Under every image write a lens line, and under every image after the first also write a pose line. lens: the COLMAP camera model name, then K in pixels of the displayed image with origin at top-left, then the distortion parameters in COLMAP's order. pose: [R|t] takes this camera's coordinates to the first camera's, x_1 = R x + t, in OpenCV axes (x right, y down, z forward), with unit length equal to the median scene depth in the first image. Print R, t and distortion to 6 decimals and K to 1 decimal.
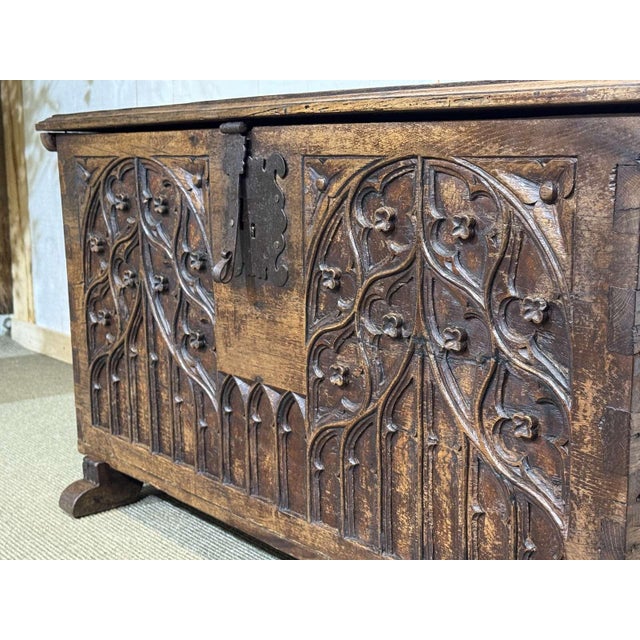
lens RADIAL K [[956.3, 0, 327.2], [0, 956.3, 332.4], [0, 0, 1]] dist [0.133424, 0.000000]
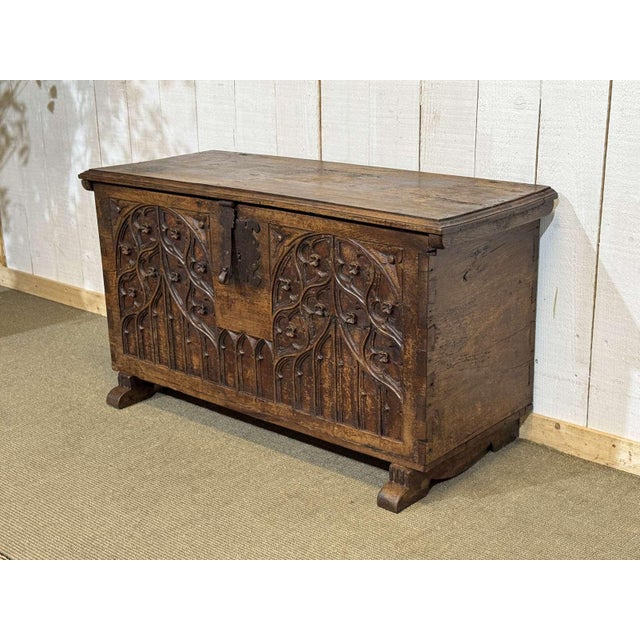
lens RADIAL K [[893.2, 0, 320.5], [0, 893.2, 323.6], [0, 0, 1]] dist [0.115602, 0.000000]
pose [[0.985640, -0.058497, 0.158405, -0.228532], [0.038330, 0.991097, 0.127505, -0.214303], [-0.164453, -0.119602, 0.979107, -0.867258]]
